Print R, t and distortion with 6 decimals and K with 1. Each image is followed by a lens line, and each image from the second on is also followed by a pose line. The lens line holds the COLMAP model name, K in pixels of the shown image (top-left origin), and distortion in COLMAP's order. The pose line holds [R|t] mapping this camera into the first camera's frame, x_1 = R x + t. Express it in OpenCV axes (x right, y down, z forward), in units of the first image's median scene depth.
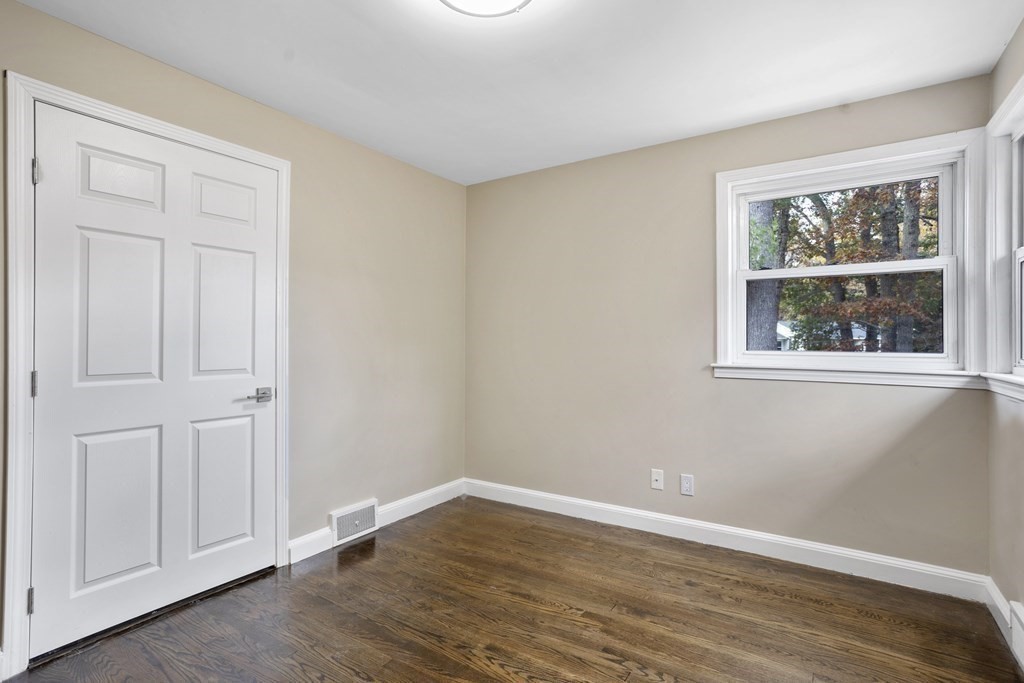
lens RADIAL K [[496.3, 0, 510.5], [0, 496.3, 350.8], [0, 0, 1]] dist [-0.047228, 0.025618]
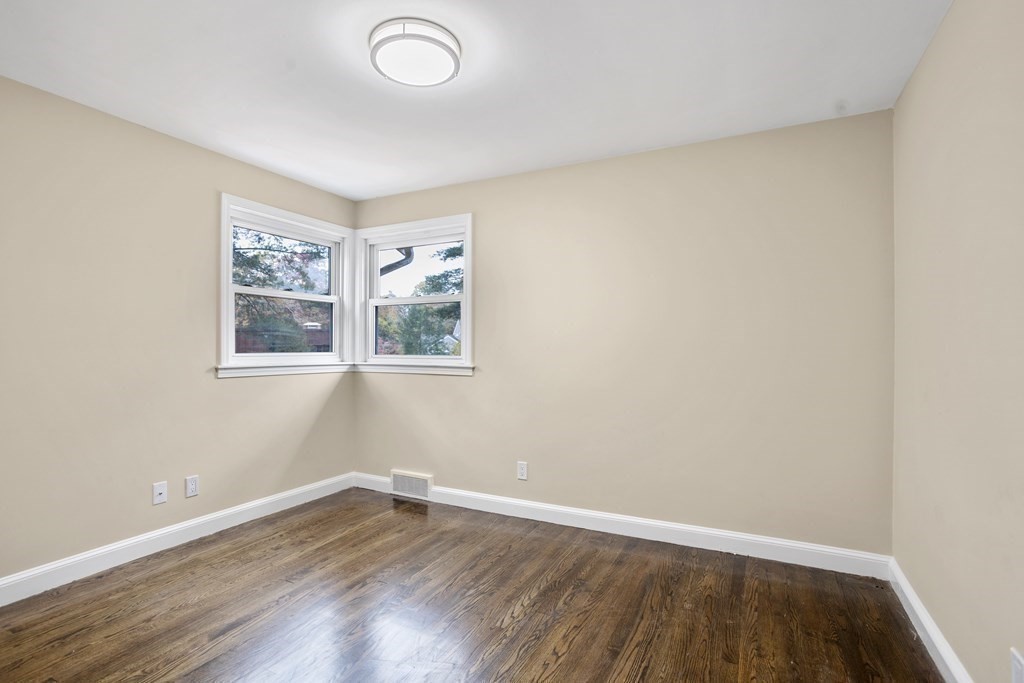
lens RADIAL K [[496.3, 0, 510.5], [0, 496.3, 350.8], [0, 0, 1]] dist [-0.047228, 0.025618]
pose [[-0.111044, -0.013394, 0.993725, -0.840023], [0.011302, 0.999827, 0.014739, -0.016913], [-0.993751, 0.012868, -0.110873, 0.535173]]
